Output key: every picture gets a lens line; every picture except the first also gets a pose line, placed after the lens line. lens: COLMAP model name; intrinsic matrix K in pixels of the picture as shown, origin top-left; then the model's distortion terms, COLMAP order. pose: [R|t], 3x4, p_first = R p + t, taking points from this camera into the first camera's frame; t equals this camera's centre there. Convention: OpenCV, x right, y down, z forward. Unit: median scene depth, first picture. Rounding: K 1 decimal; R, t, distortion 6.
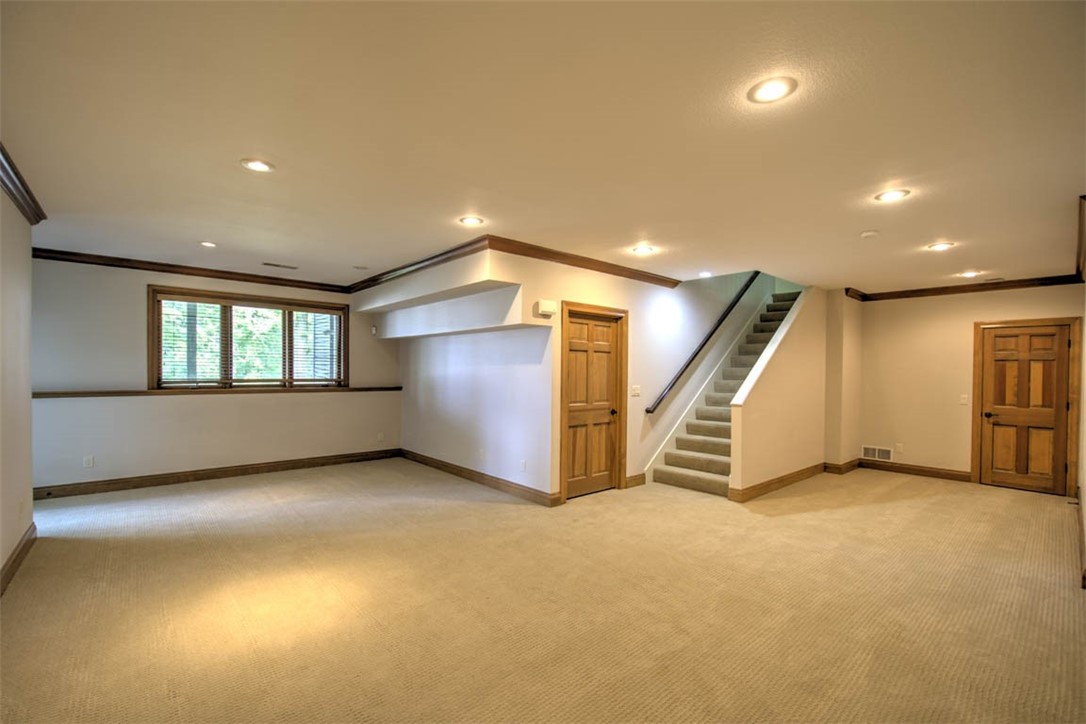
lens RADIAL K [[468.5, 0, 542.6], [0, 468.5, 366.7], [0, 0, 1]] dist [-0.000569, -0.000571]
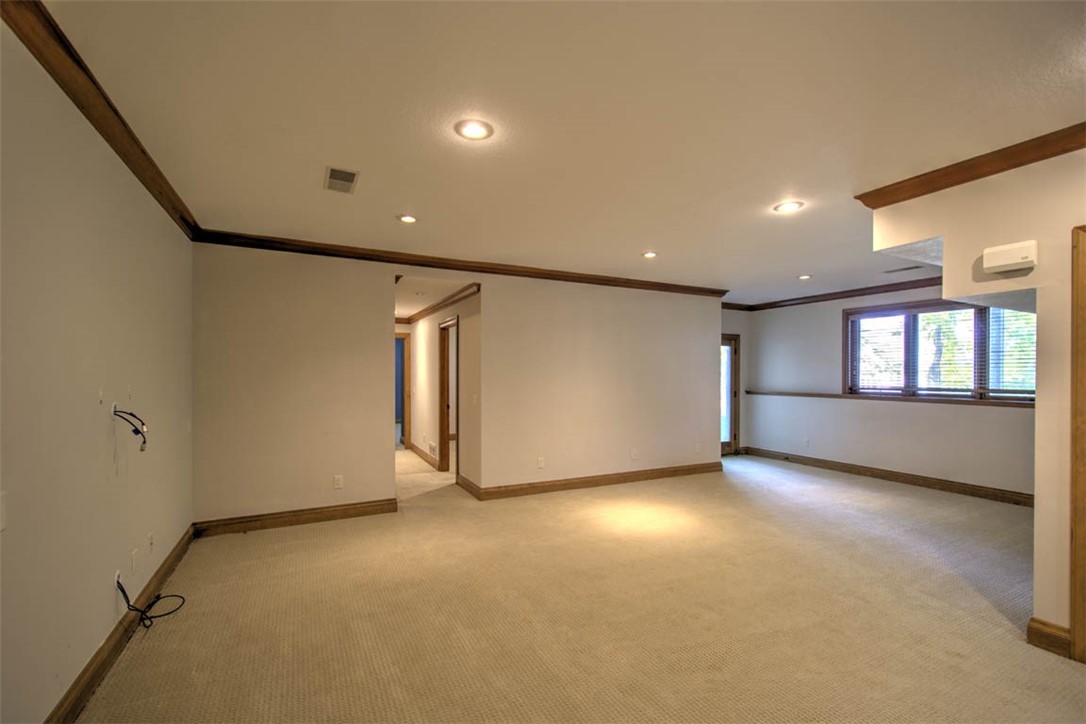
lens RADIAL K [[468.5, 0, 542.5], [0, 468.5, 370.8], [0, 0, 1]] dist [-0.000569, -0.000571]
pose [[-0.239826, -0.016557, -0.970675, 0.546377], [-0.001187, 0.999859, -0.016761, 0.009622], [0.970815, -0.002868, -0.239812, 0.511174]]
